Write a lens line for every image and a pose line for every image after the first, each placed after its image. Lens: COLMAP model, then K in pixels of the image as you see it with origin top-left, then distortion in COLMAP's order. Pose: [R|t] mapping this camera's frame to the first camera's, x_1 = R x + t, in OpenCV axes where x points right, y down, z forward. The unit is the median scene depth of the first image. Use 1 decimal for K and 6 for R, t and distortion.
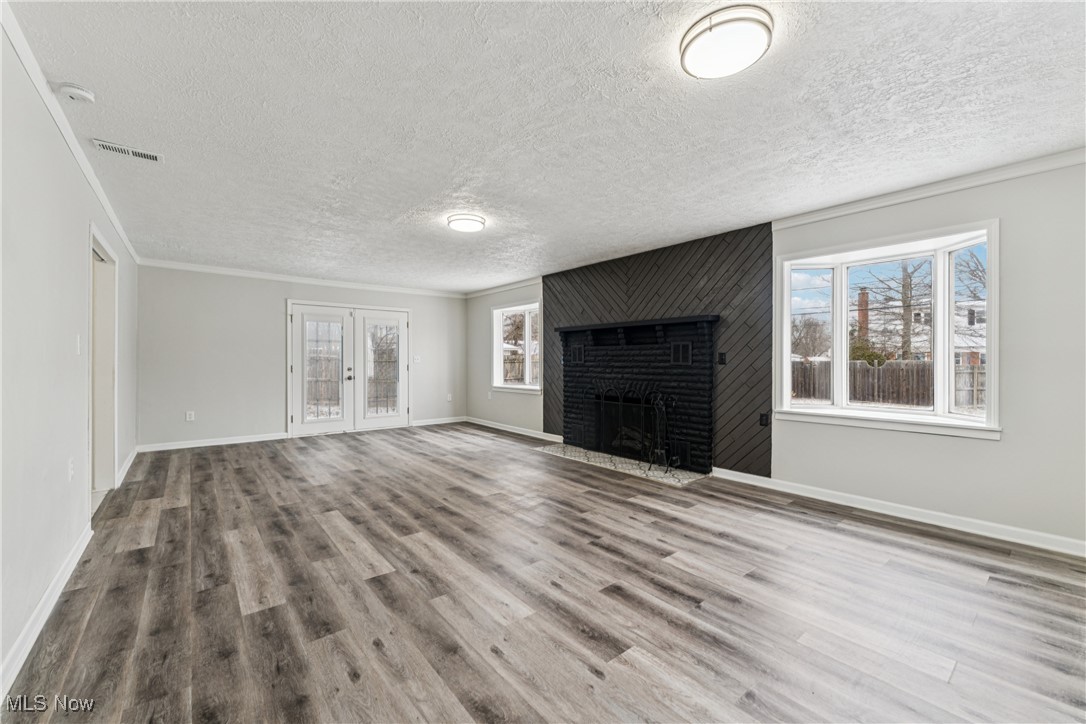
lens RADIAL K [[431.9, 0, 536.9], [0, 431.9, 365.1], [0, 0, 1]] dist [-0.000397, -0.000420]
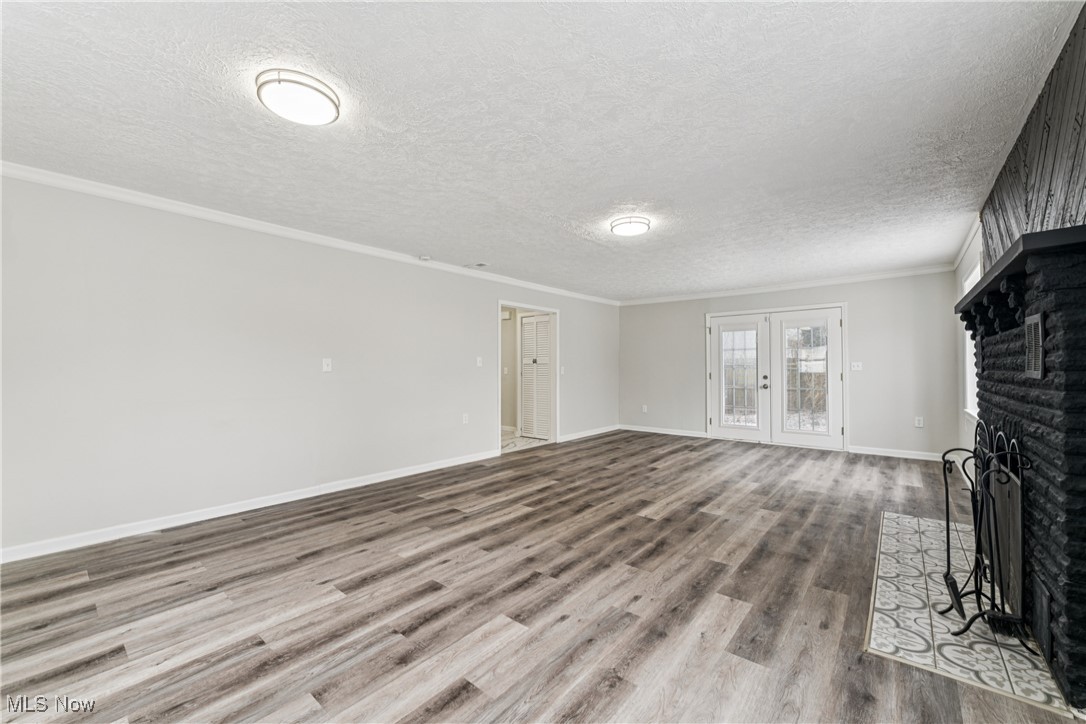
lens RADIAL K [[431.9, 0, 544.3], [0, 431.9, 357.4], [0, 0, 1]] dist [-0.000397, -0.000420]
pose [[0.195851, -0.028910, -0.980207, 0.846397], [-0.005783, 0.999514, -0.030635, -0.004357], [0.980617, 0.011669, 0.195589, 0.696910]]
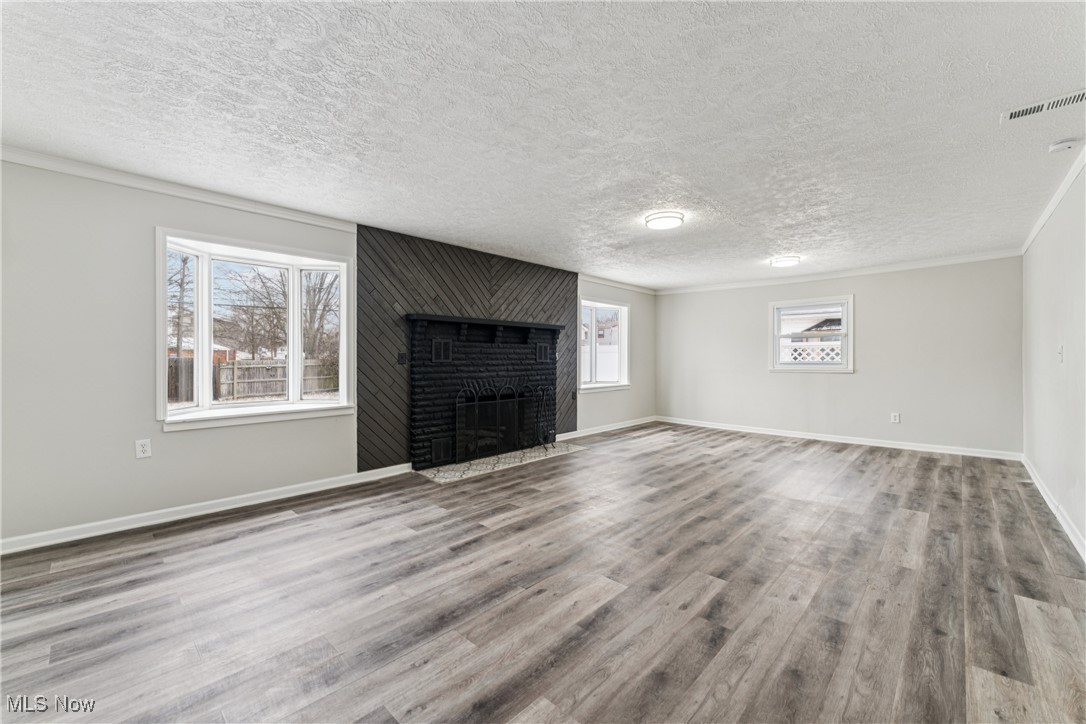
lens RADIAL K [[431.9, 0, 549.7], [0, 431.9, 361.0], [0, 0, 1]] dist [-0.000397, -0.000420]
pose [[-0.134009, -0.007296, 0.990953, -1.252874], [0.009719, 0.999915, 0.008676, -0.018751], [-0.990932, 0.010794, -0.133927, 1.568672]]
